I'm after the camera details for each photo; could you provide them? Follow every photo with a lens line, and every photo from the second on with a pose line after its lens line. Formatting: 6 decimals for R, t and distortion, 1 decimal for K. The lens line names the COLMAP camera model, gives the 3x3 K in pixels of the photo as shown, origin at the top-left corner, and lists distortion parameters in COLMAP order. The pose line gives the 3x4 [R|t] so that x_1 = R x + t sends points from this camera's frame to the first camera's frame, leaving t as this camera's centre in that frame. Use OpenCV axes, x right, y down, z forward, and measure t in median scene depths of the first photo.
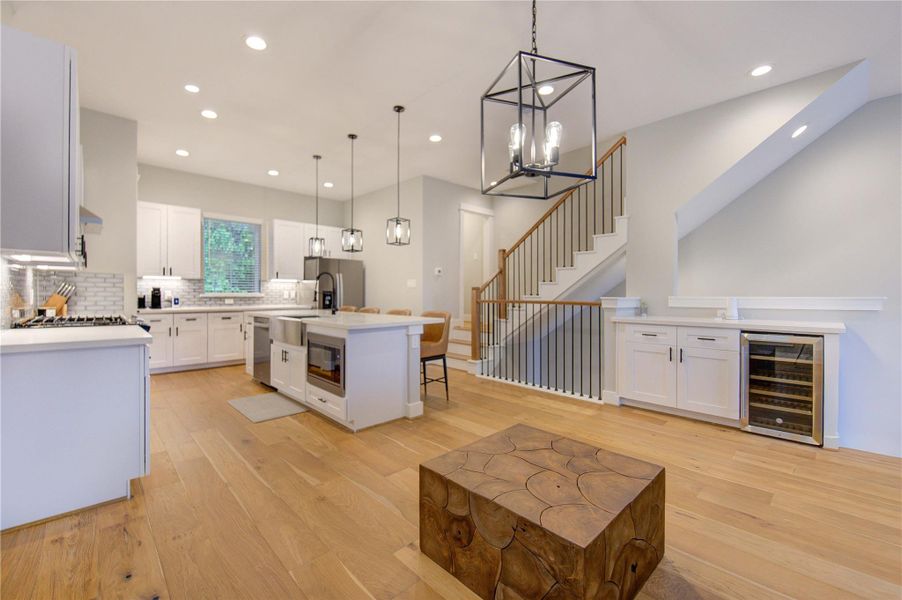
lens RADIAL K [[377.7, 0, 443.0], [0, 377.7, 293.7], [0, 0, 1]] dist [-0.009615, -0.001313]
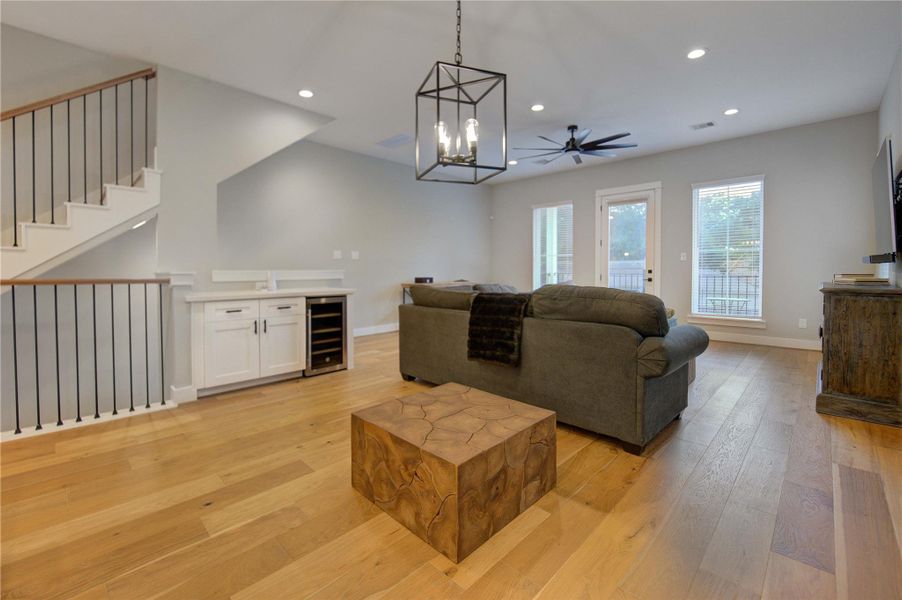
lens RADIAL K [[394.0, 0, 440.7], [0, 394.0, 275.4], [0, 0, 1]] dist [-0.010789, -0.001250]
pose [[-0.049368, -0.016975, 0.998636, -0.388278], [-0.000524, 0.999856, 0.016970, 0.002042], [-0.998781, 0.000315, -0.049369, 0.444874]]
